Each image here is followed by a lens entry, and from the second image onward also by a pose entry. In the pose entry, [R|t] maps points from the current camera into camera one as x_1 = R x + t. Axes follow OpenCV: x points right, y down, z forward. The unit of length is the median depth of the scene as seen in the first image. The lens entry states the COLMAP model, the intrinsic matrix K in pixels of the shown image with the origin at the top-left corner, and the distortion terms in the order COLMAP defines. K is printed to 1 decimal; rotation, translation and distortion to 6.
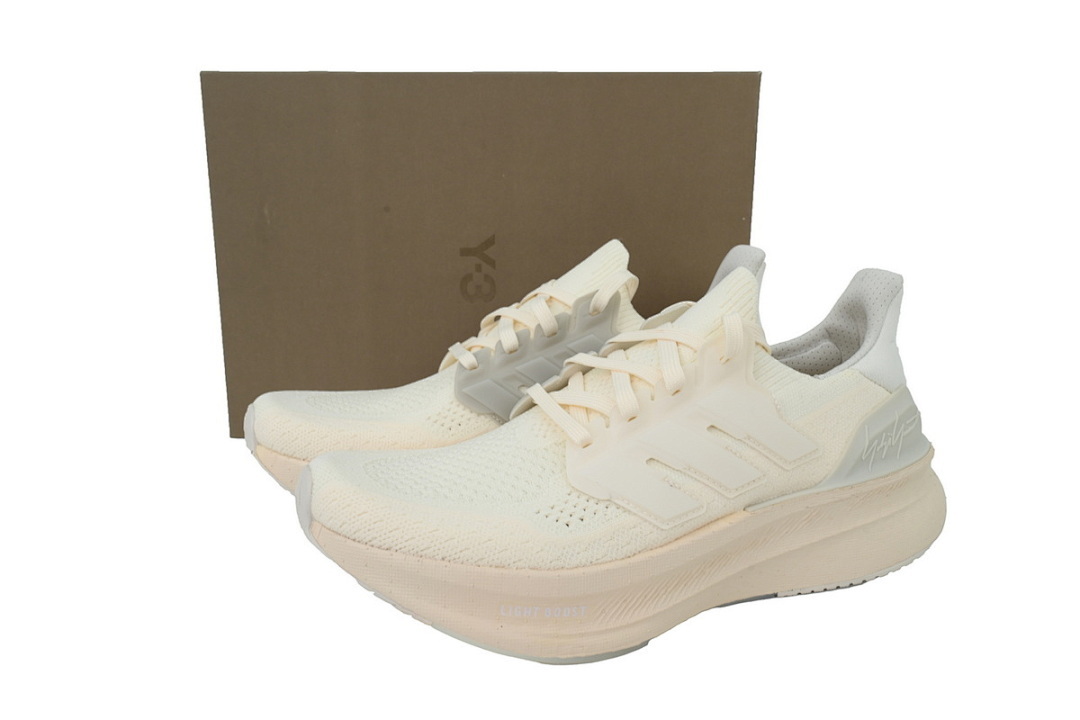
lens RADIAL K [[866.6, 0, 540.2], [0, 866.6, 360.1], [0, 0, 1]] dist [-0.014821, -0.005089]
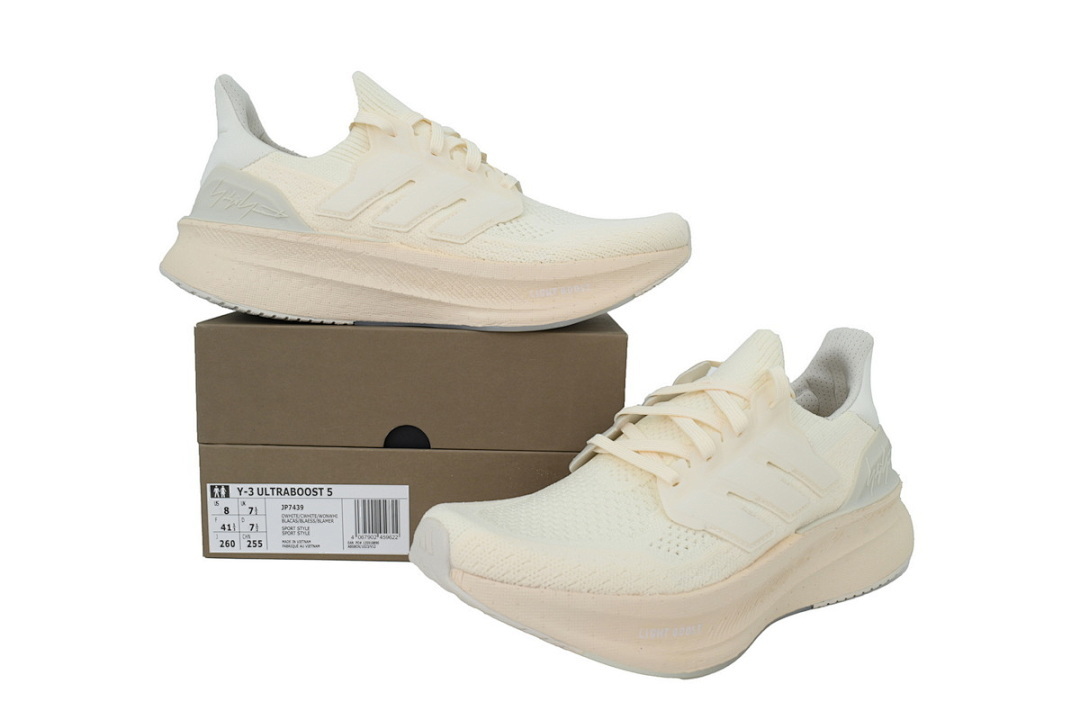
lens RADIAL K [[866.6, 0, 539.7], [0, 866.6, 357.6], [0, 0, 1]] dist [-0.014821, -0.005089]
pose [[0.967007, -0.017735, 0.254132, -0.416999], [0.039730, 0.995866, -0.081680, 0.019673], [-0.251633, 0.089082, 0.963714, -0.066920]]
